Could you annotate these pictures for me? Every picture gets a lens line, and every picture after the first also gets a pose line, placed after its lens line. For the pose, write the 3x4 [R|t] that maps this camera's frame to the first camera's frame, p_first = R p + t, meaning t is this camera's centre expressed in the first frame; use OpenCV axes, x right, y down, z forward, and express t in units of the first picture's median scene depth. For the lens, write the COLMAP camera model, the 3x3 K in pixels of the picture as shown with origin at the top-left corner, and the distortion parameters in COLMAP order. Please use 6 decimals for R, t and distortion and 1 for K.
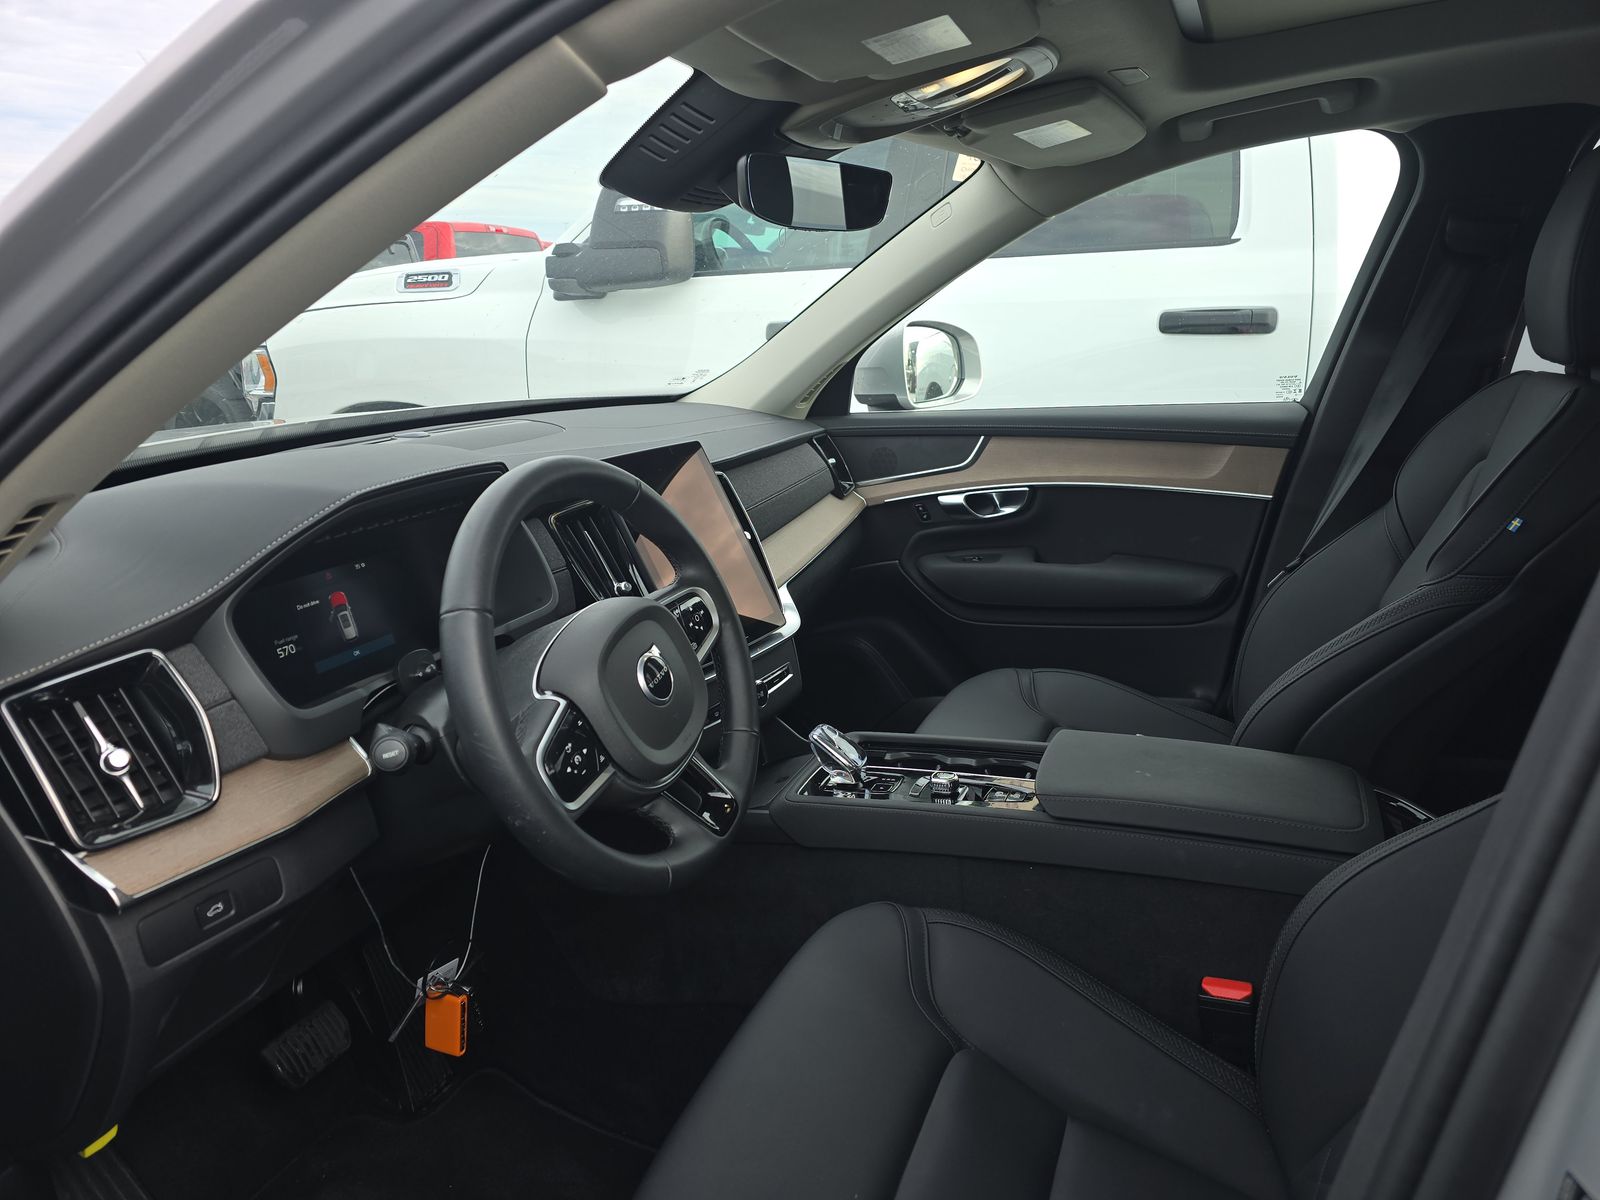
lens RADIAL K [[965.3, 0, 802.8], [0, 965.3, 601.8], [0, 0, 1]] dist [0.079255, -0.081693]
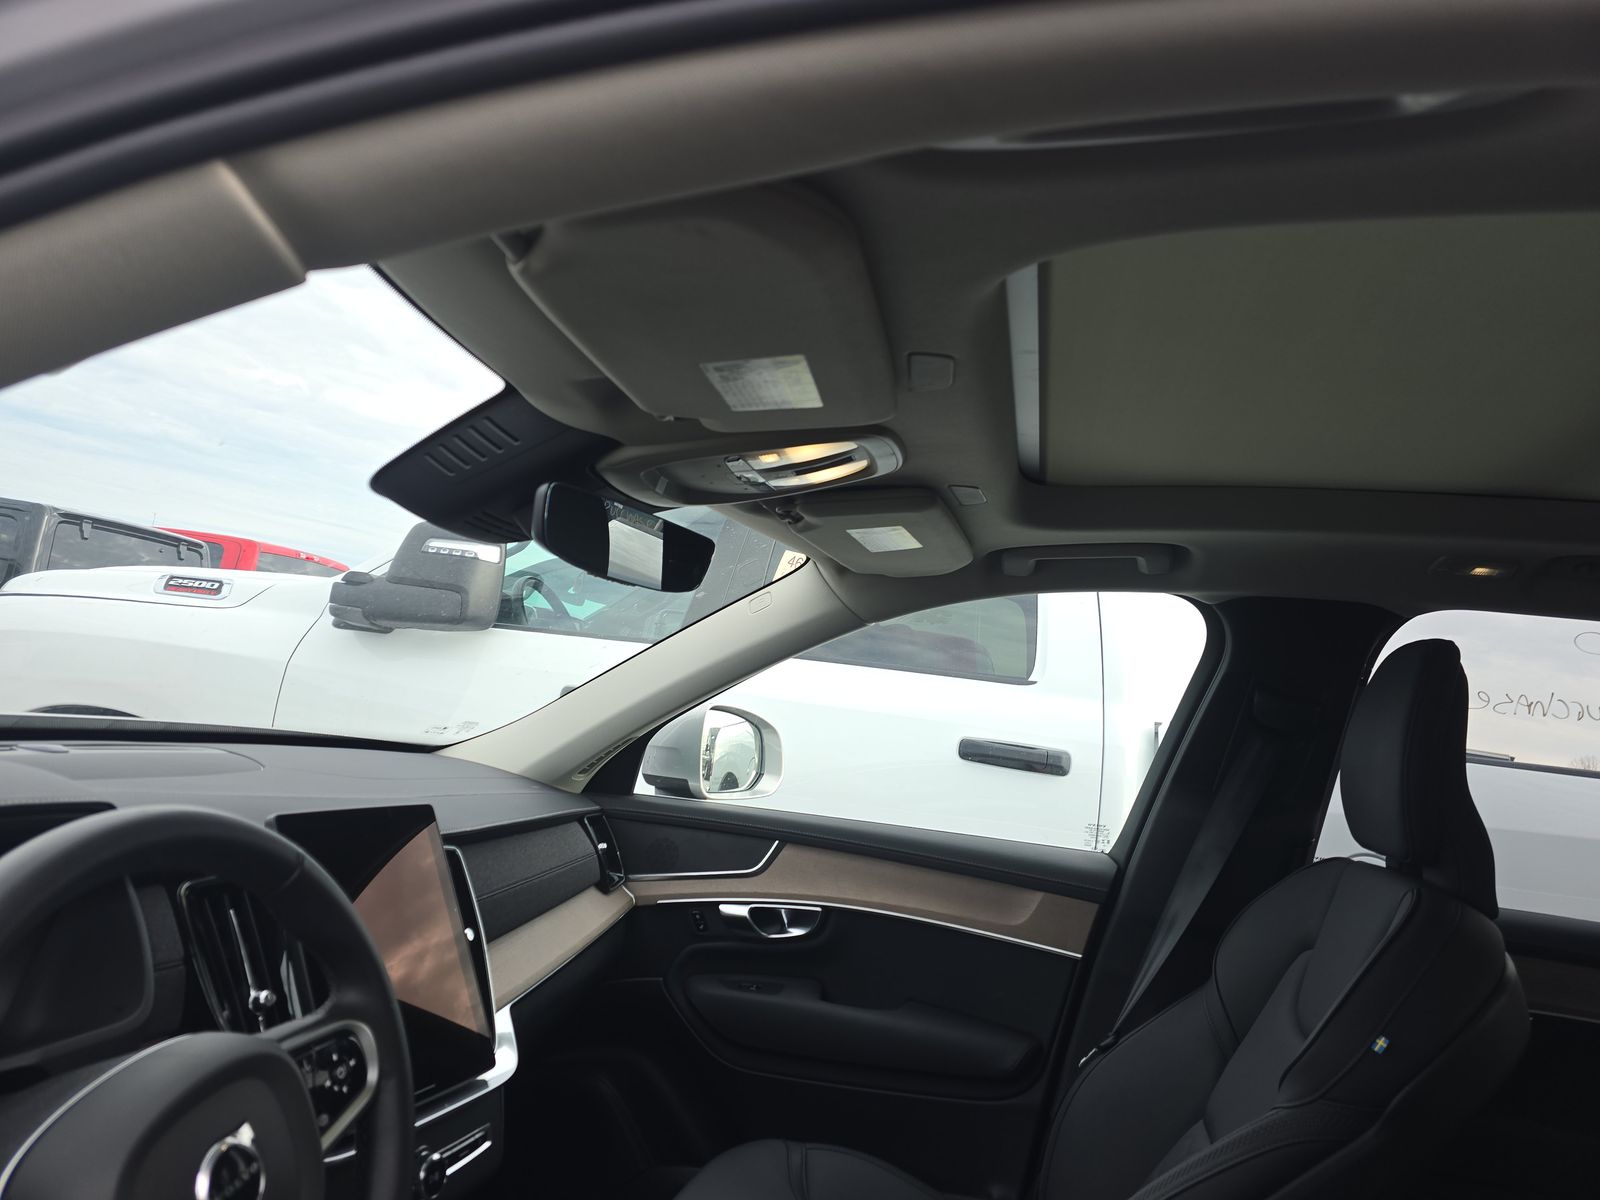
lens RADIAL K [[965.3, 0, 802.8], [0, 965.3, 601.8], [0, 0, 1]] dist [0.079255, -0.081693]
pose [[0.968463, 0.175977, 0.176387, 0.012527], [-0.095234, 0.915620, -0.390603, -0.026106], [-0.230240, 0.361486, 0.903503, 0.110540]]
